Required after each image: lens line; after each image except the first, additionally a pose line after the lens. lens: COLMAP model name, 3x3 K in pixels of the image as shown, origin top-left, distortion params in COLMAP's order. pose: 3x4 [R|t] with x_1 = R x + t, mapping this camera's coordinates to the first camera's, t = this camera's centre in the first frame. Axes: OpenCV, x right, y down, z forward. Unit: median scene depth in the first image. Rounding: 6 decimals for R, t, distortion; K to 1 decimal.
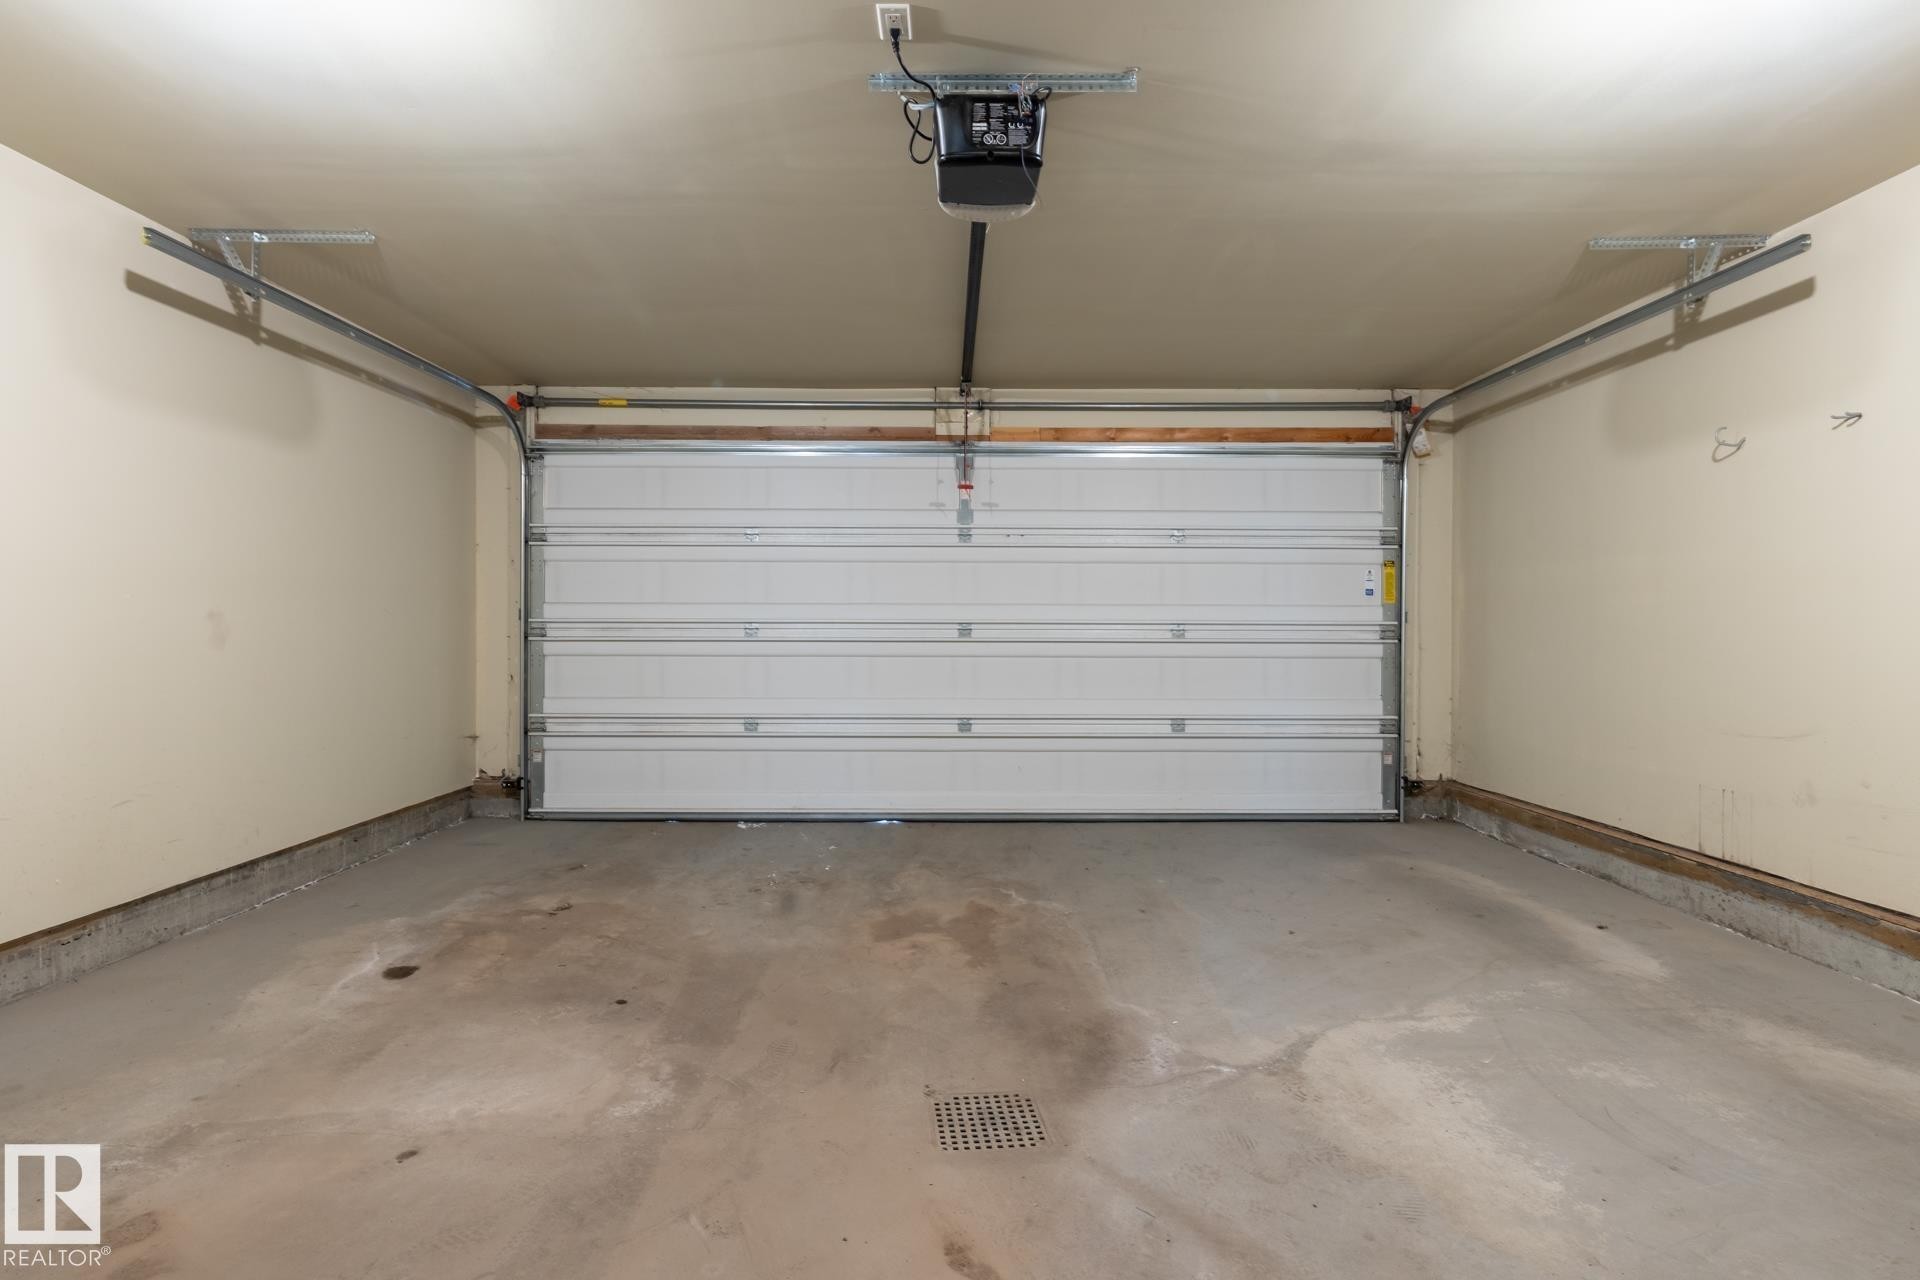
lens RADIAL K [[930.2, 0, 960.0], [0, 930.2, 640.0], [0, 0, 1]] dist [-0.001444, 0.000465]
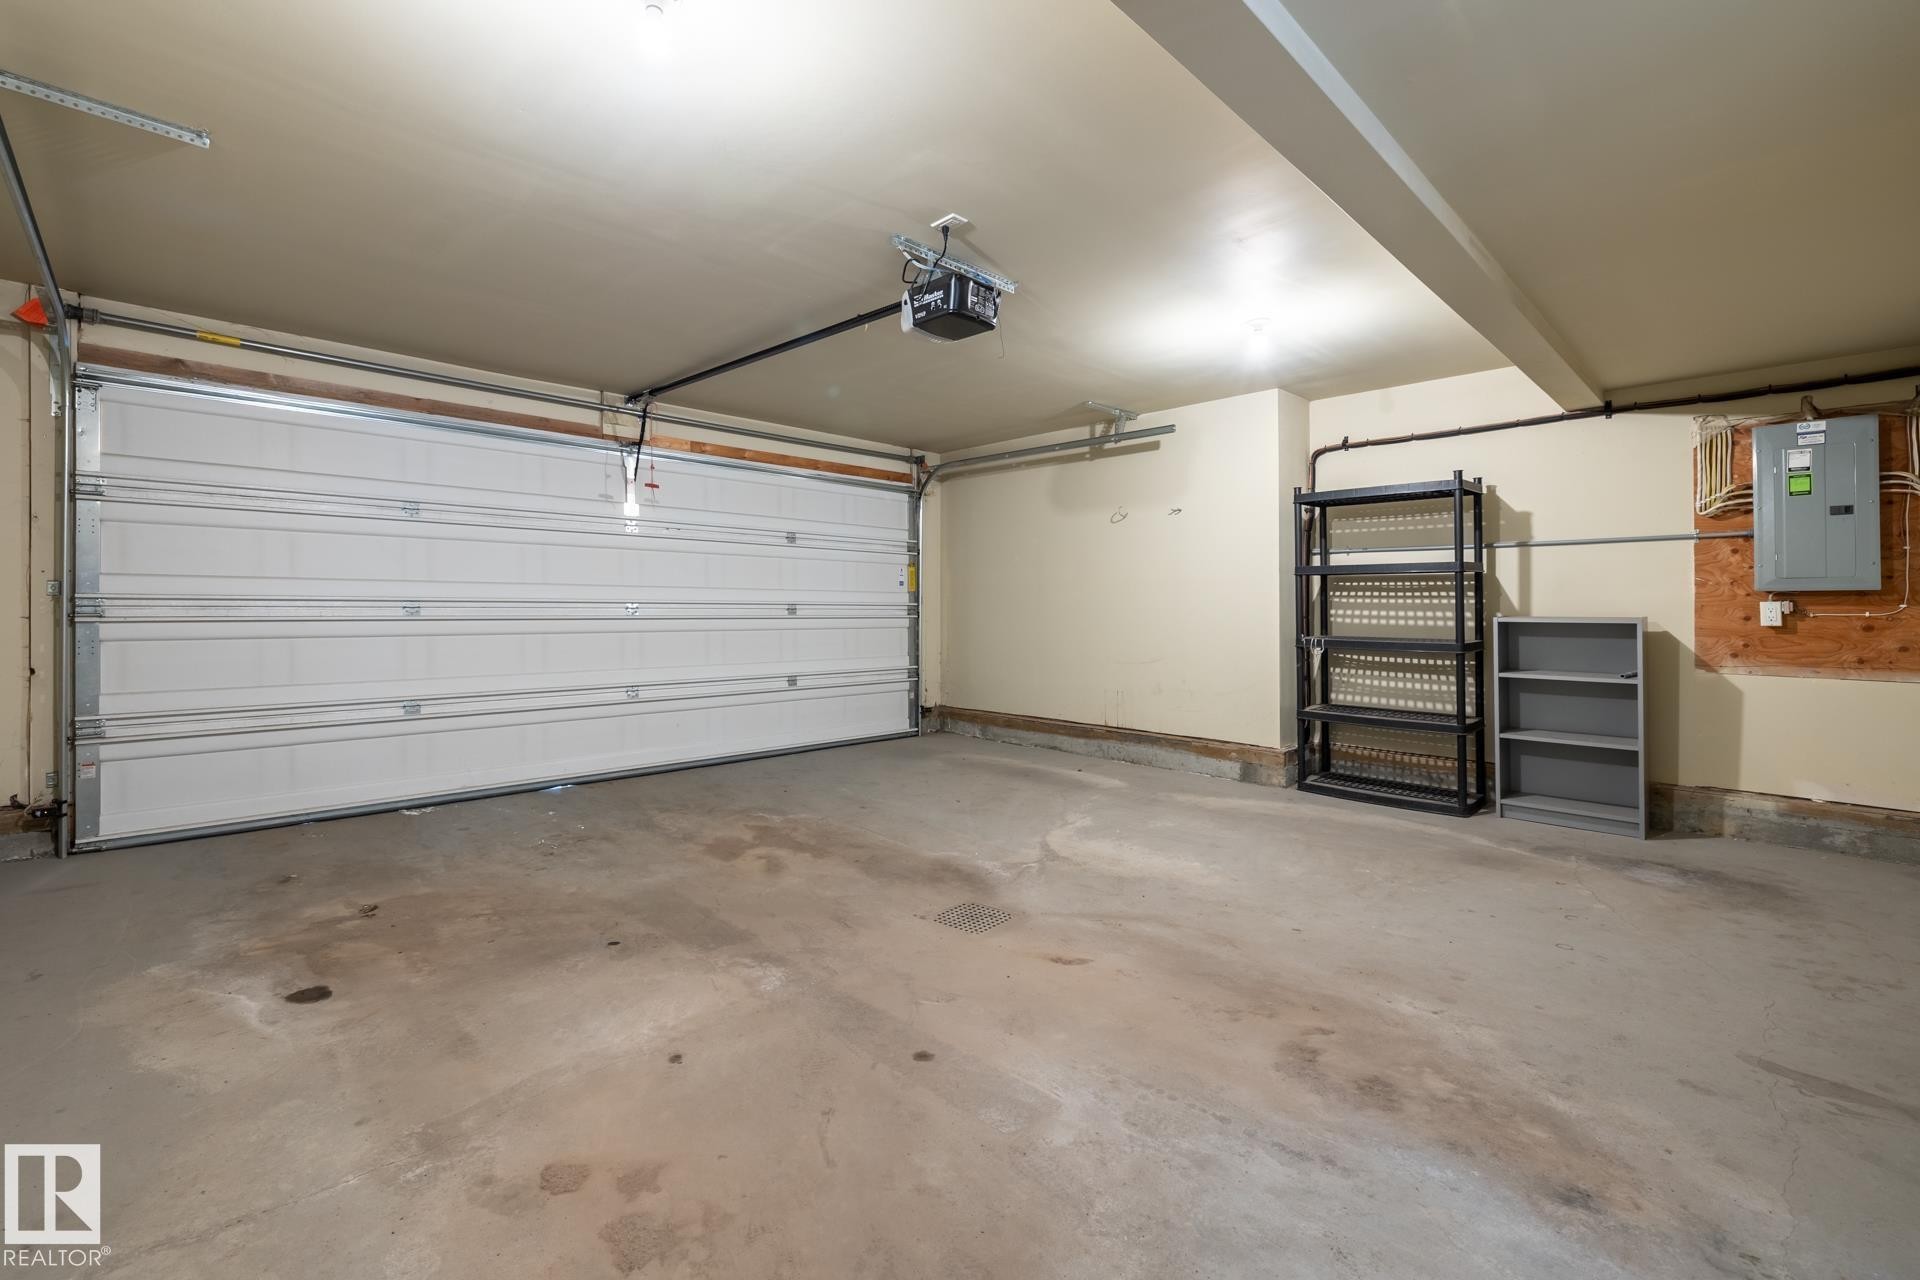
lens RADIAL K [[823.4, 0, 953.4], [0, 823.4, 605.8], [0, 0, 1]] dist [-0.001595, 0.000044]
pose [[0.714763, 0.002804, 0.699361, -0.591399], [0.005975, 0.999931, -0.010116, -0.002129], [-0.699341, 0.011410, 0.714697, 0.004223]]
